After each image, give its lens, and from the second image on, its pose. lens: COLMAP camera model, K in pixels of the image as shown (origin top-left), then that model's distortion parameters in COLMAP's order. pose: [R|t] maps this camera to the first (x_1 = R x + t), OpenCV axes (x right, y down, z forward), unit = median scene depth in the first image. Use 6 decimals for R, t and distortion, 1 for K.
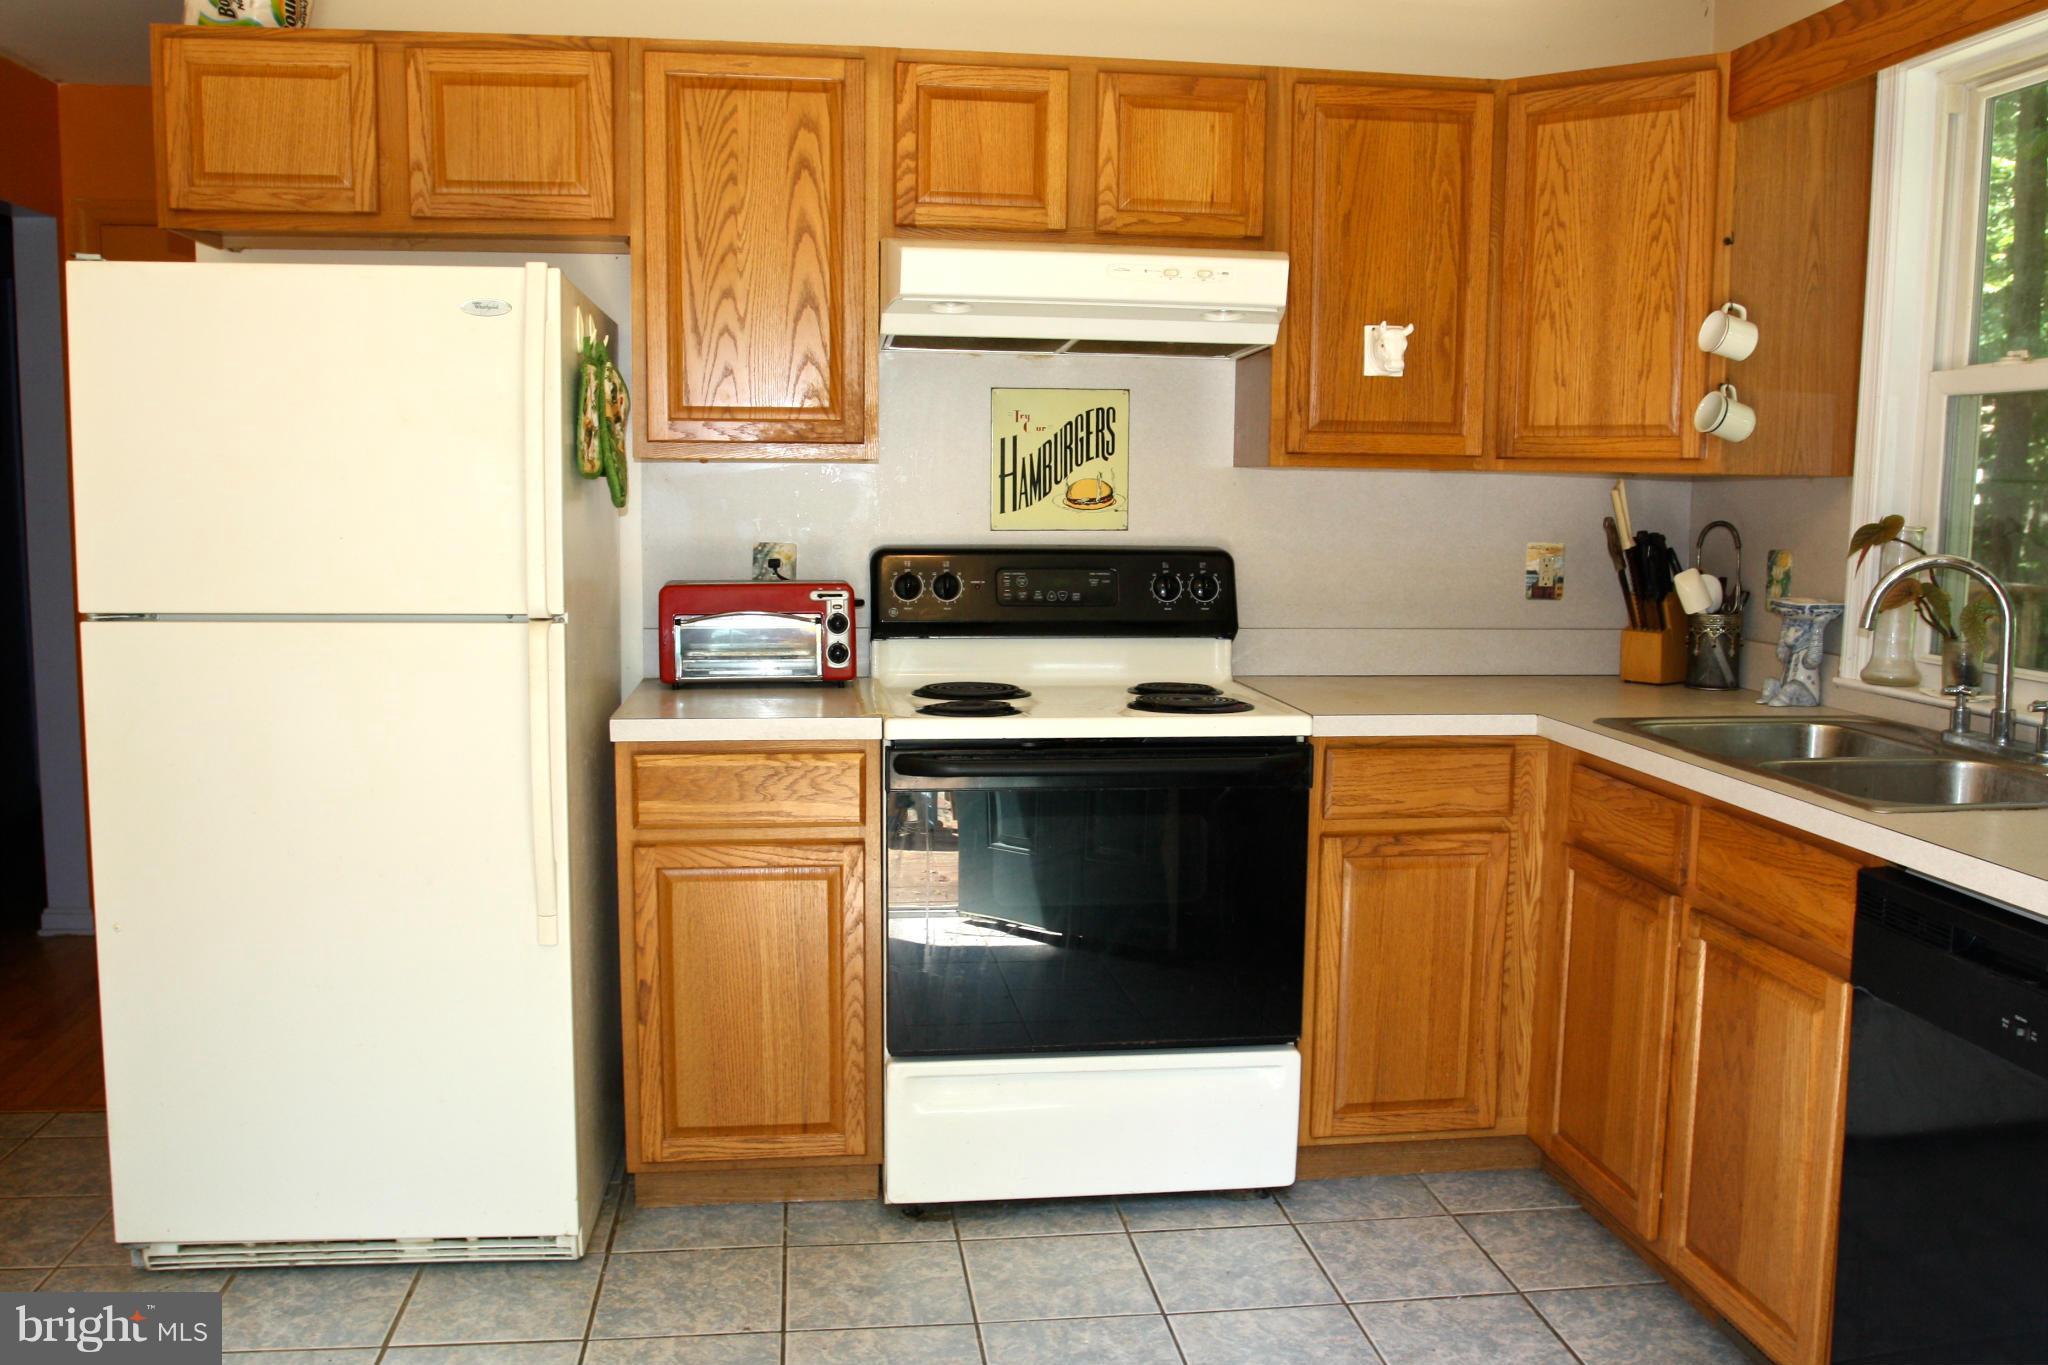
lens RADIAL K [[1683.9, 0, 1024.0], [0, 1683.9, 682.5], [0, 0, 1]] dist [-0.105440, 0.105010]
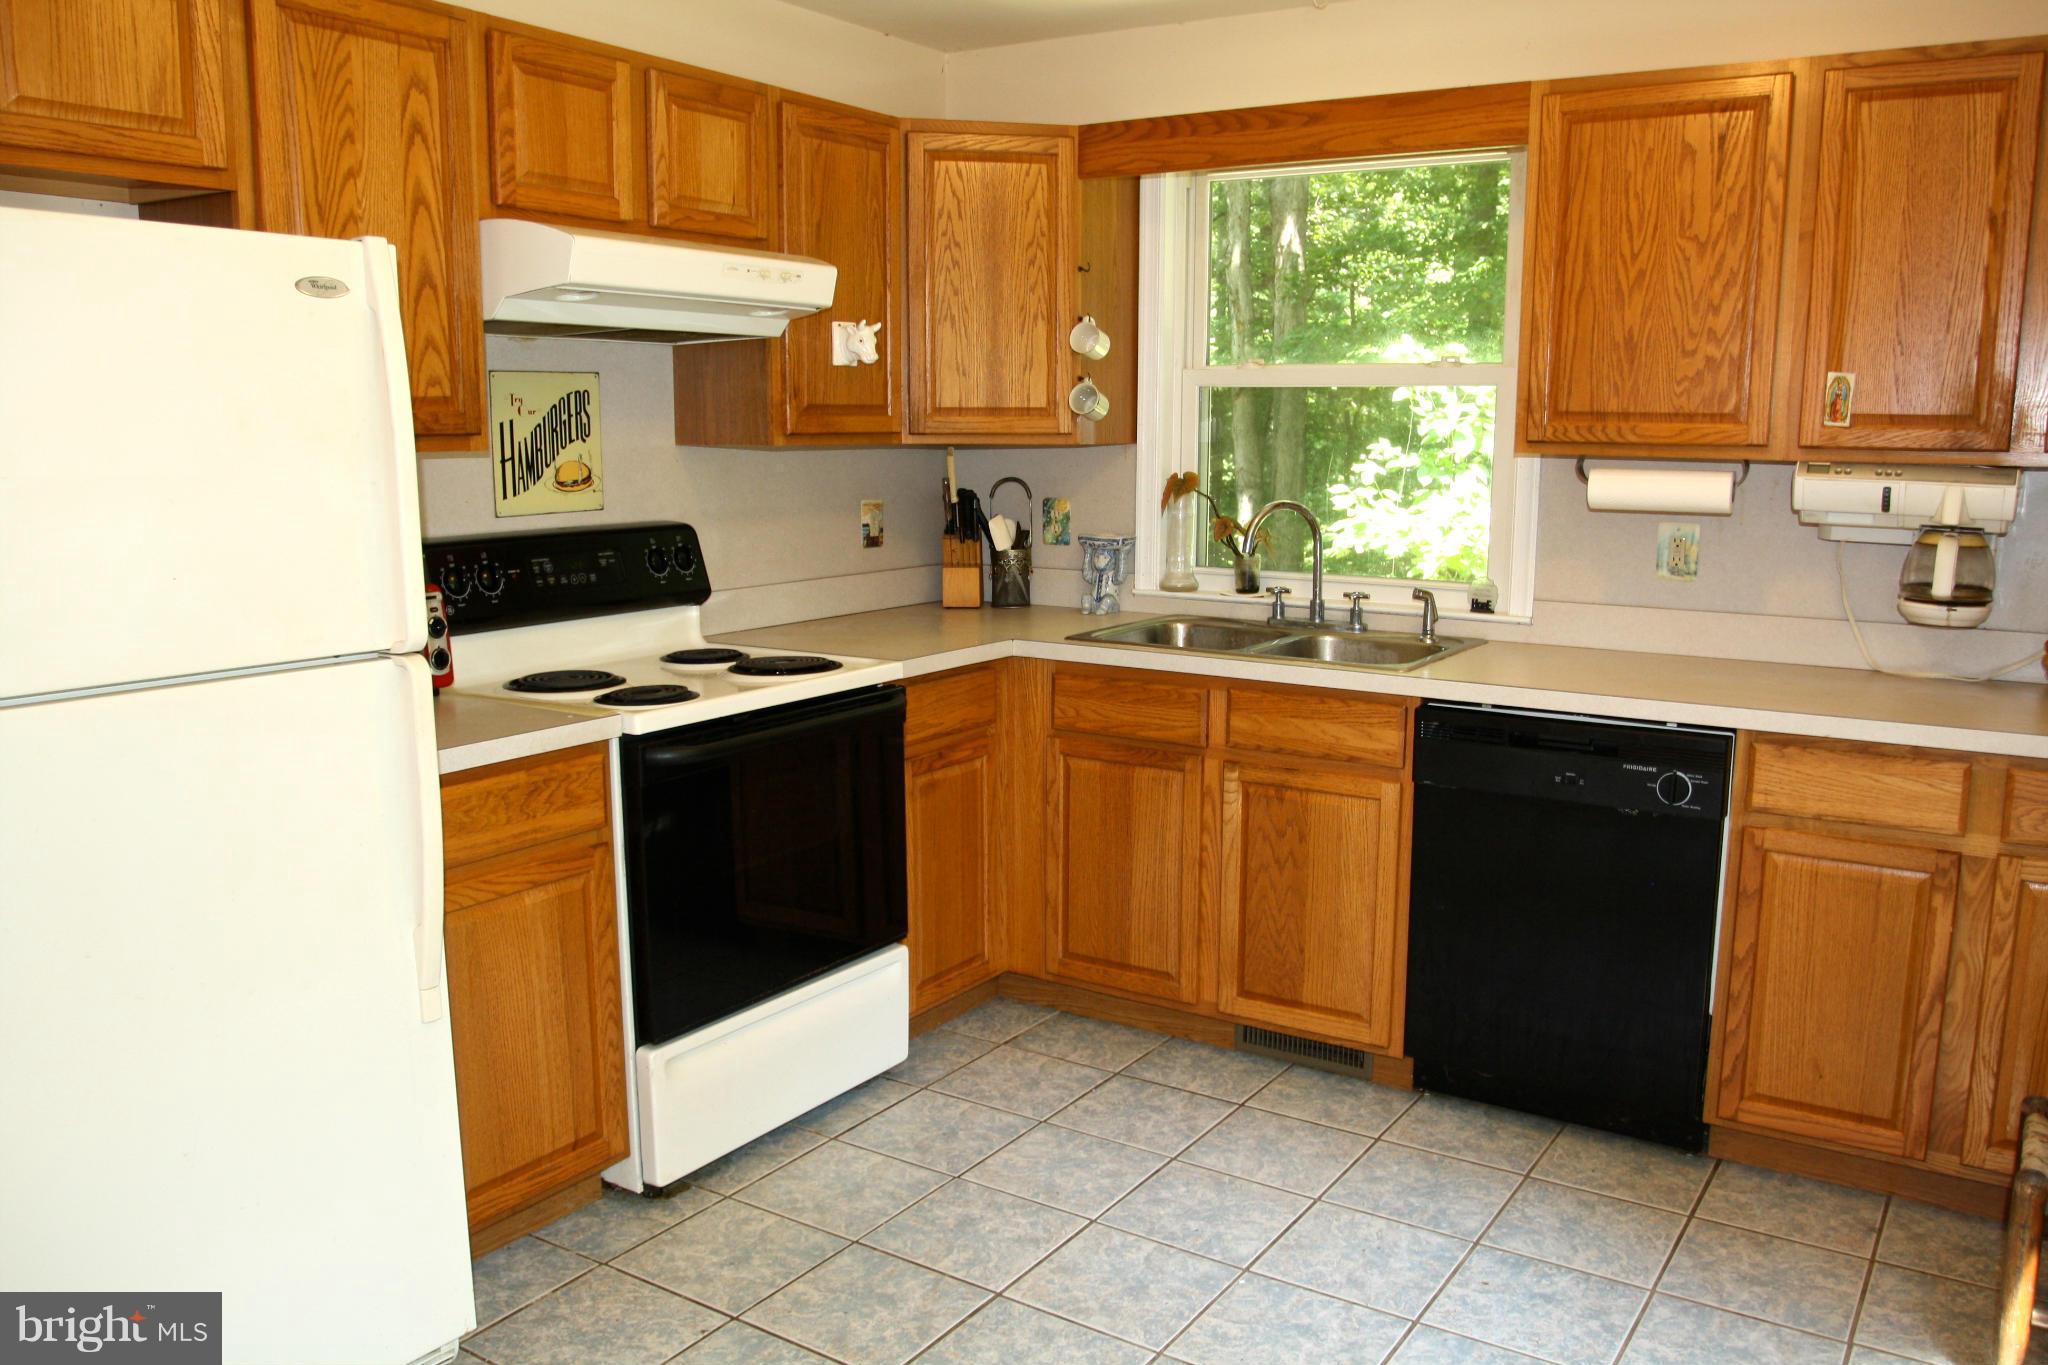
lens RADIAL K [[1609.9, 0, 1024.0], [0, 1609.9, 682.5], [0, 0, 1]] dist [-0.079473, 0.052001]
pose [[0.657096, -0.130016, 0.742510, -0.591959], [0.094162, 0.991455, 0.090276, -0.057325], [-0.747902, 0.010596, 0.663724, 0.179904]]
